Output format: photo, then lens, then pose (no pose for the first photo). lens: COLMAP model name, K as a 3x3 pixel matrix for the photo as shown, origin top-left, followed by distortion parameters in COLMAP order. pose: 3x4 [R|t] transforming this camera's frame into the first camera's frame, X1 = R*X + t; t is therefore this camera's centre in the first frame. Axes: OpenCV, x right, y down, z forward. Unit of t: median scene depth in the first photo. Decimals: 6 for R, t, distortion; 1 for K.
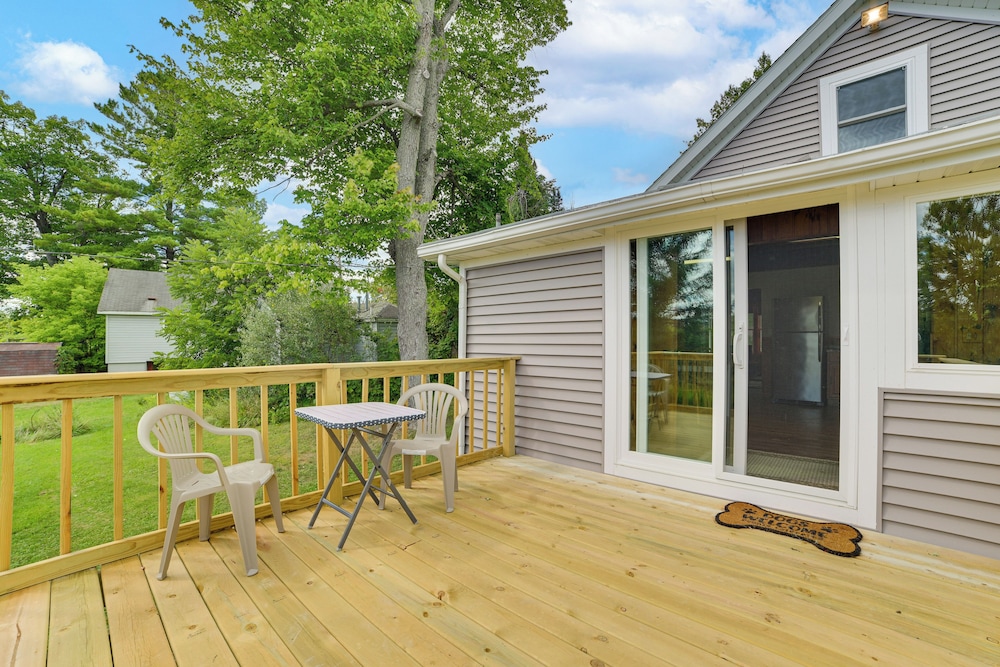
lens RADIAL K [[454.2, 0, 533.6], [0, 454.2, 331.5], [0, 0, 1]] dist [-0.096309, 0.043708]
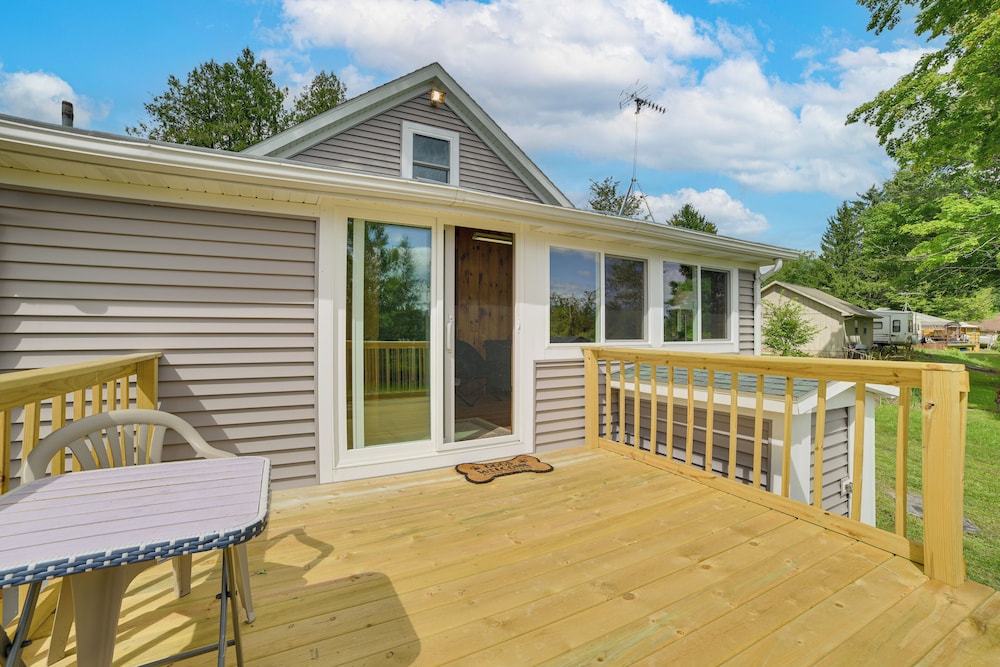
lens RADIAL K [[407.2, 0, 527.3], [0, 407.2, 330.6], [0, 0, 1]] dist [-0.100780, 0.025388]
pose [[0.338343, 0.001306, 0.941022, -0.153141], [-0.021637, 0.999745, 0.006392, 0.003739], [-0.940774, -0.022524, 0.338285, 0.143806]]
